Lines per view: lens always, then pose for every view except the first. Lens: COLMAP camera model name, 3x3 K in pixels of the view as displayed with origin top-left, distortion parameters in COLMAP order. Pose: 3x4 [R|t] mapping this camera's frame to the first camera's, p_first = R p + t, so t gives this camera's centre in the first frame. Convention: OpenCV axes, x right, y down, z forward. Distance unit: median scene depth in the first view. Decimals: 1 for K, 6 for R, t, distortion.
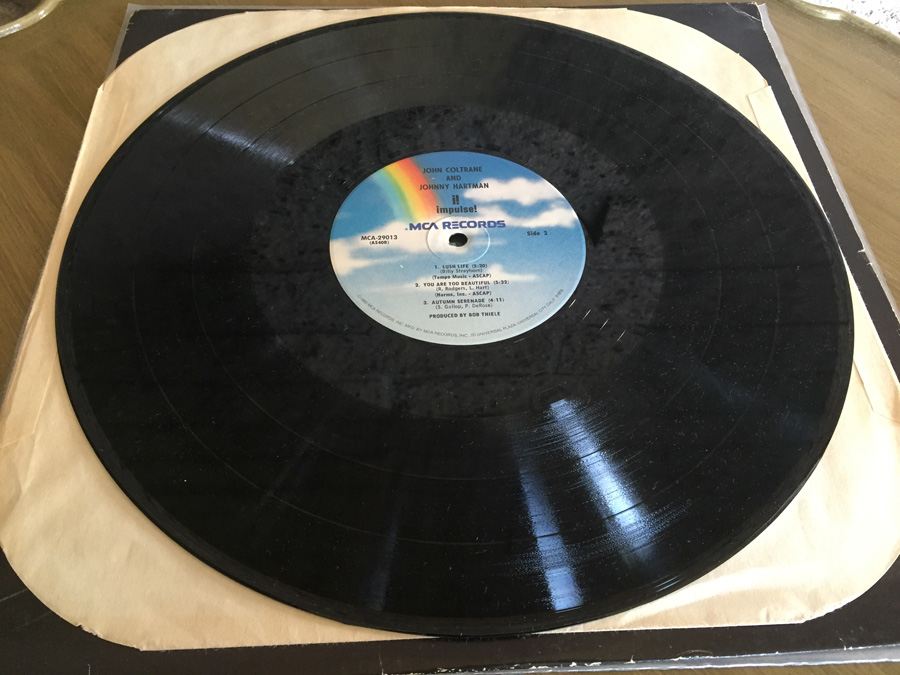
lens RADIAL K [[773.6, 0, 452.2], [0, 773.6, 346.5], [0, 0, 1]] dist [-0.084260, 0.071198]
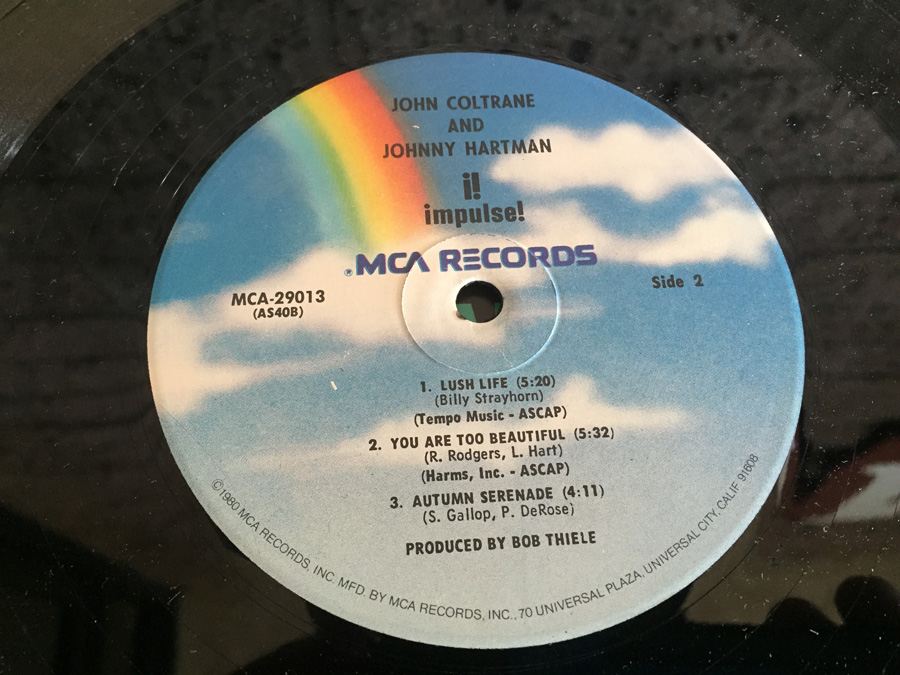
lens RADIAL K [[798.8, 0, 450.0], [0, 798.8, 337.5], [0, 0, 1]] dist [-0.033479, -0.006209]
pose [[0.999976, -0.000536, 0.006923, -0.010208], [-0.000609, 0.986424, 0.164215, -0.188519], [-0.006917, -0.164215, 0.986400, 0.598994]]
